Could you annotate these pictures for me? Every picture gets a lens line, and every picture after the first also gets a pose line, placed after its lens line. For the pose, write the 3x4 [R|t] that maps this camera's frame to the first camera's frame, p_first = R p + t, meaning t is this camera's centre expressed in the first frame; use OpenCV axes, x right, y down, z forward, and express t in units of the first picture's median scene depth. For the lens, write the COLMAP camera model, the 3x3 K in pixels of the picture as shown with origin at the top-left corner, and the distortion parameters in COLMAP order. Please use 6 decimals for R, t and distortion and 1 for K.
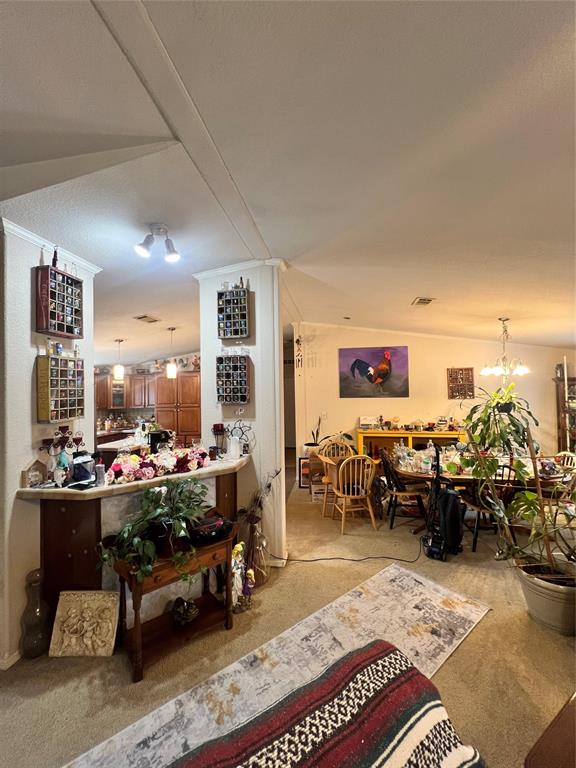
lens RADIAL K [[306.3, 0, 290.0], [0, 306.3, 383.0], [0, 0, 1]] dist [-0.001438, 0.000217]
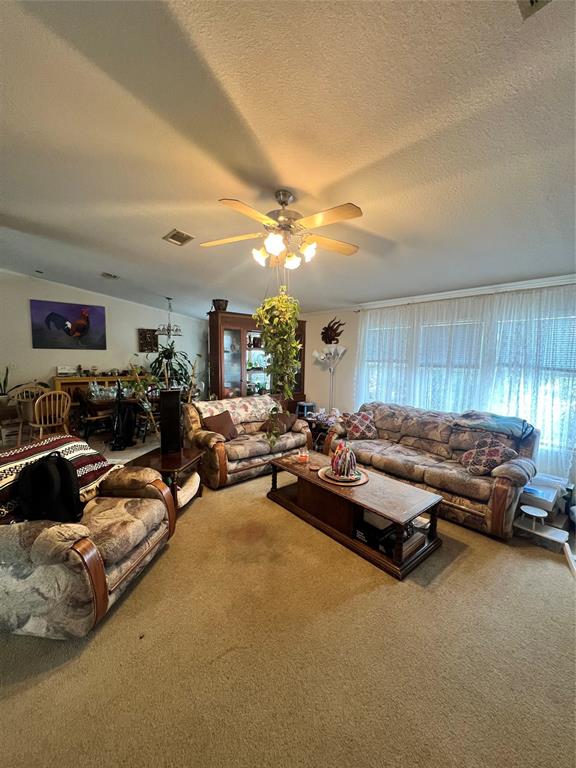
lens RADIAL K [[306.3, 0, 290.0], [0, 306.3, 383.0], [0, 0, 1]] dist [-0.001438, 0.000217]
pose [[0.649804, -0.043673, 0.758846, -0.065335], [-0.049939, 0.993738, 0.099955, 0.019549], [-0.758459, -0.102847, 0.643554, -0.352157]]
